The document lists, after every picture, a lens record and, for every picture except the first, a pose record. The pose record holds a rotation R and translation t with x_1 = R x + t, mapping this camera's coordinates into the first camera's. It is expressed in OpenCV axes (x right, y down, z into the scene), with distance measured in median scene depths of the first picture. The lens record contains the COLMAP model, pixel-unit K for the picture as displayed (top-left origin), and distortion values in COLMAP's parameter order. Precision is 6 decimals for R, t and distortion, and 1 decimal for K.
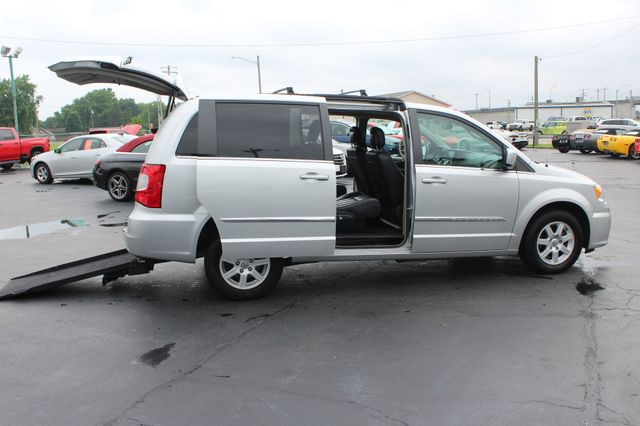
lens RADIAL K [[595.1, 0, 320.0], [0, 595.1, 213.0], [0, 0, 1]] dist [-0.141048, 0.108458]
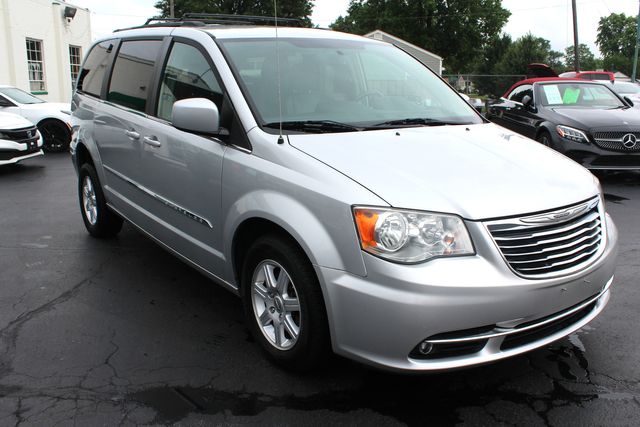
lens RADIAL K [[595.1, 0, 320.0], [0, 595.1, 213.5], [0, 0, 1]] dist [-0.141048, 0.108458]
pose [[0.408456, 0.221673, -0.885452, 0.835550], [-0.138994, 0.973855, 0.179688, -0.114262], [0.902133, 0.049678, 0.428588, 0.821297]]
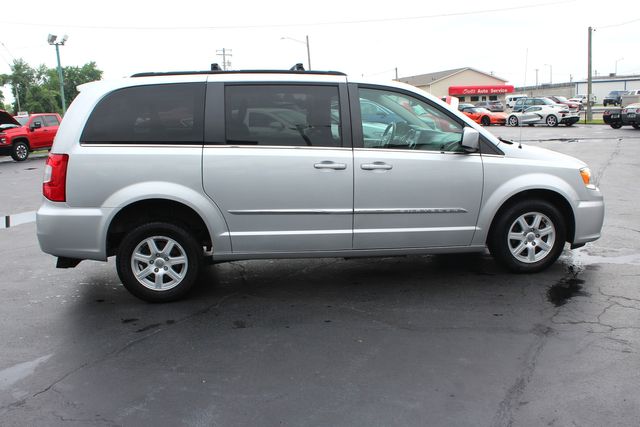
lens RADIAL K [[587.9, 0, 320.0], [0, 587.9, 213.5], [0, 0, 1]] dist [-0.166844, 0.186725]
pose [[0.994650, -0.004629, -0.103198, 0.184294], [0.008457, 0.999291, 0.036682, -0.017200], [0.102955, -0.037359, 0.993984, 0.132368]]
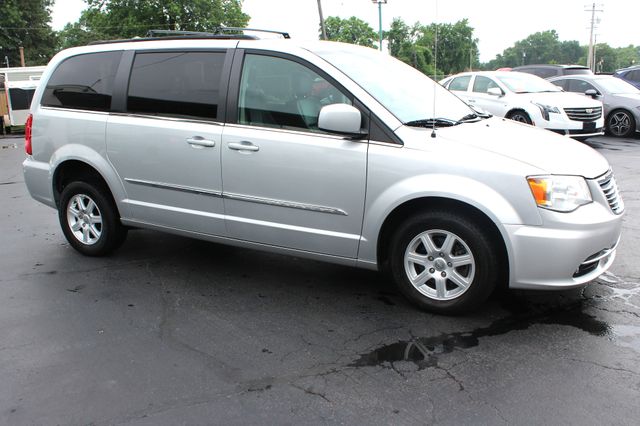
lens RADIAL K [[595.1, 0, 320.0], [0, 595.1, 213.0], [0, 0, 1]] dist [-0.141048, 0.108458]
pose [[0.757276, 0.143529, -0.637128, 0.693644], [-0.082385, 0.988753, 0.124820, -0.067910], [0.647878, -0.042033, 0.760584, 0.459221]]
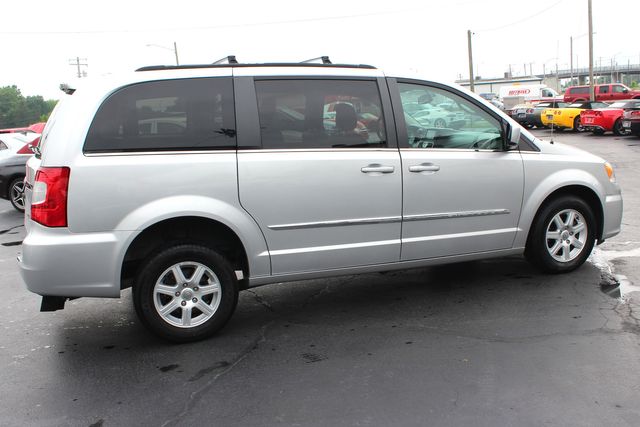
lens RADIAL K [[617.3, 0, 320.0], [0, 617.3, 213.5], [0, 0, 1]] dist [-0.163844, 0.162189]
pose [[0.991455, -0.063294, 0.114066, -0.037488], [0.061379, 0.997910, 0.020225, -0.018292], [-0.115108, -0.013051, 0.993267, 0.192461]]
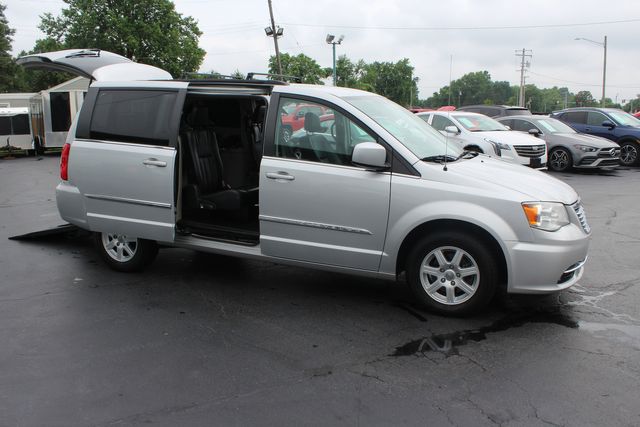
lens RADIAL K [[573.1, 0, 320.0], [0, 573.1, 213.5], [0, 0, 1]] dist [-0.157270, 0.146785]
pose [[0.813168, 0.119557, -0.569617, 0.670154], [-0.097648, 0.992827, 0.068985, -0.059220], [0.573779, -0.000475, 0.819010, 0.323172]]
